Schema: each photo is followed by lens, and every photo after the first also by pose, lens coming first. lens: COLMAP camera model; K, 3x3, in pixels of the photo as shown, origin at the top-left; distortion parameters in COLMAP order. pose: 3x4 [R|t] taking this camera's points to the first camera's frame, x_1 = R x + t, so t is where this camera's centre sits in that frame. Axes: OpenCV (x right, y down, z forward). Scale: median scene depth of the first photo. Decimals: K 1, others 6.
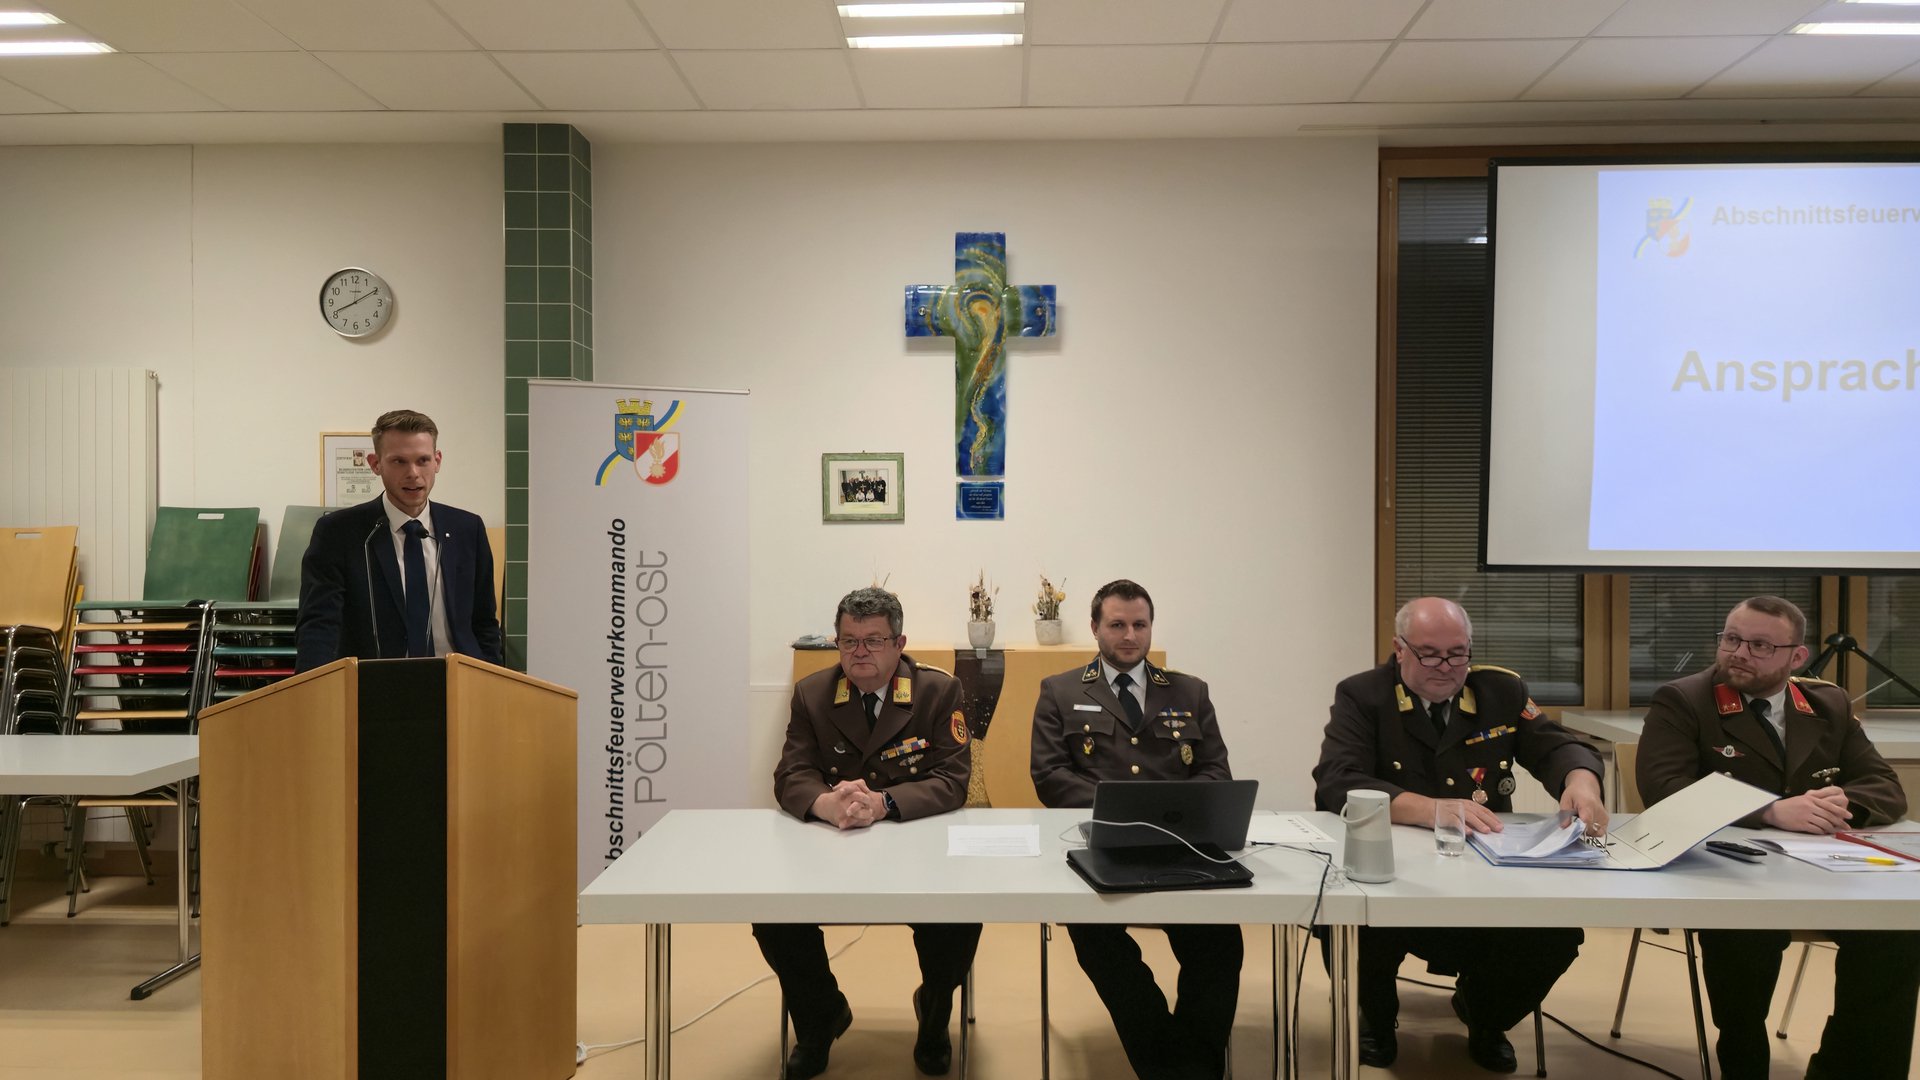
lens RADIAL K [[1340.9, 0, 962.2], [0, 1340.9, 560.1], [0, 0, 1]] dist [0.075965, -0.079428]
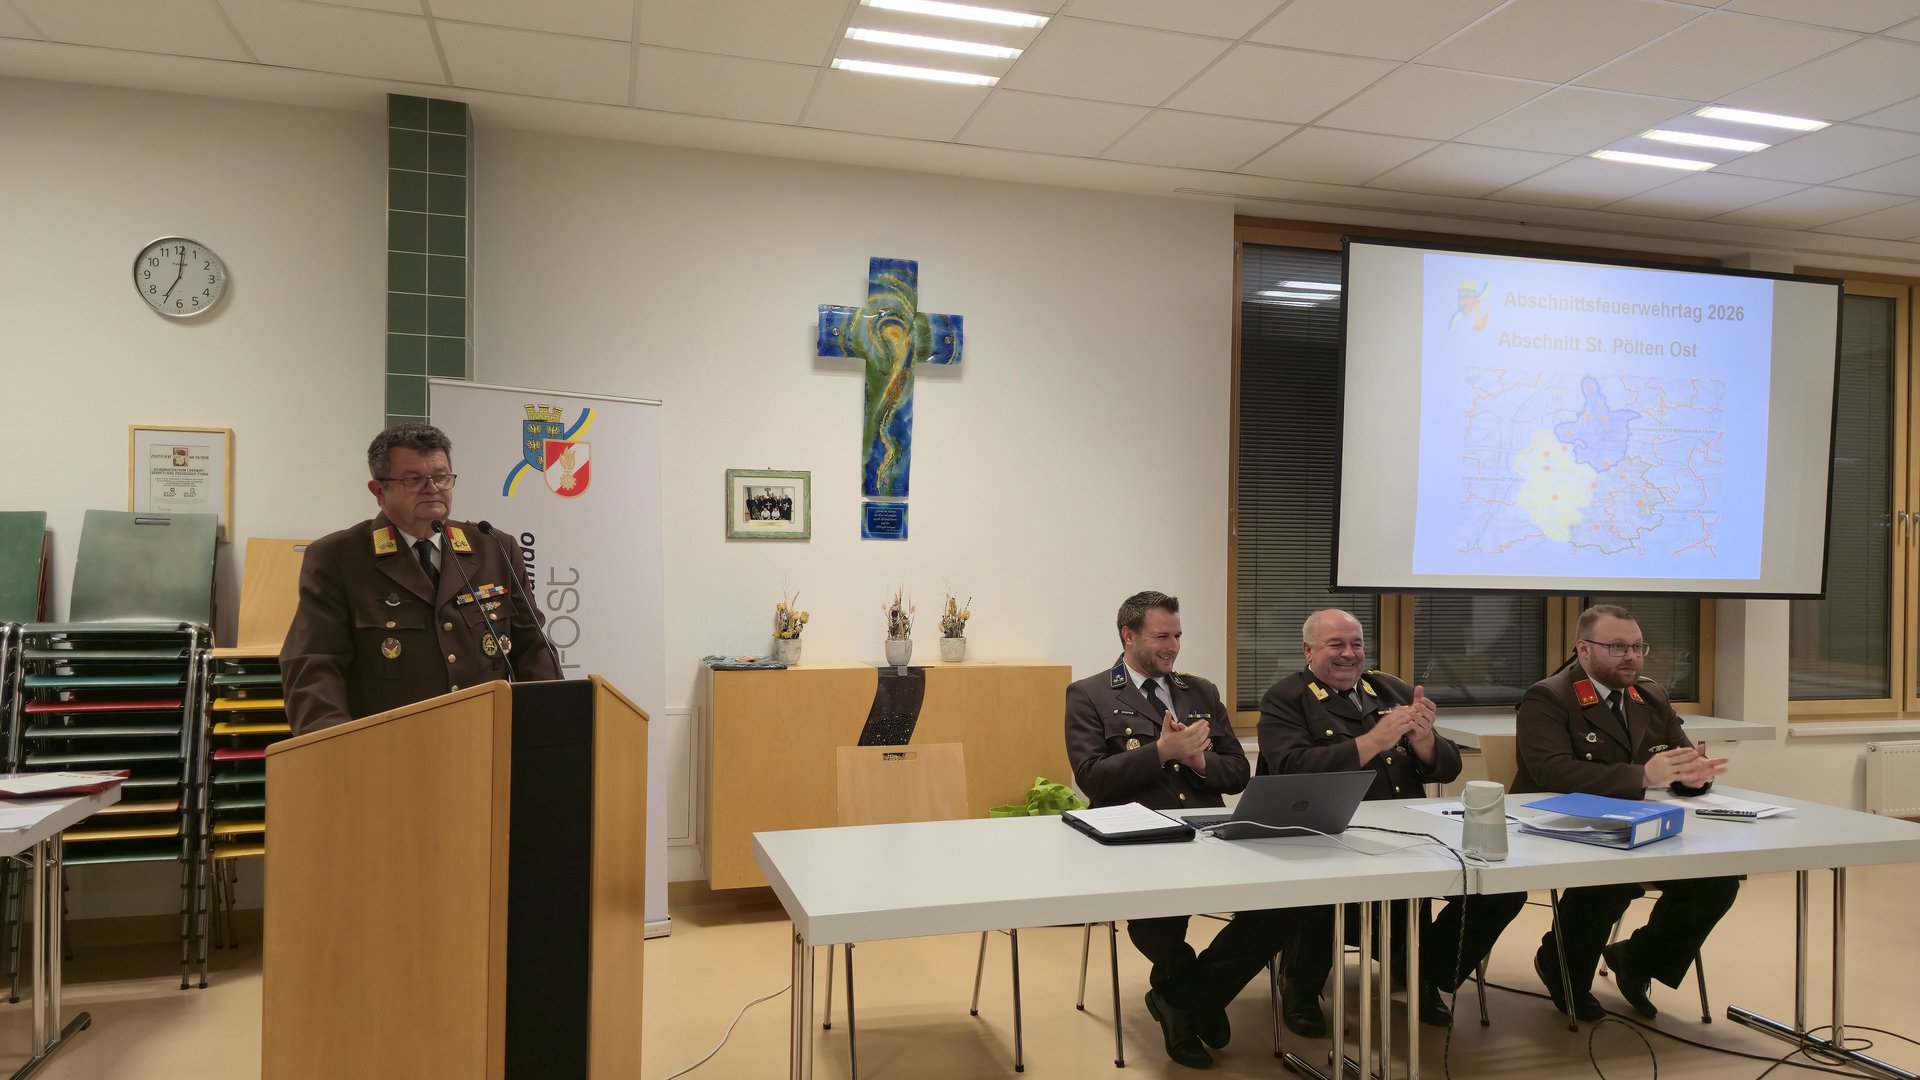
lens RADIAL K [[1329.7, 0, 996.9], [0, 1329.7, 569.7], [0, 0, 1]] dist [0.078996, -0.078641]
pose [[0.945886, 0.008854, 0.324378, -0.239865], [-0.005985, 0.999934, -0.009841, 0.002143], [-0.324444, 0.007367, 0.945876, 0.017848]]
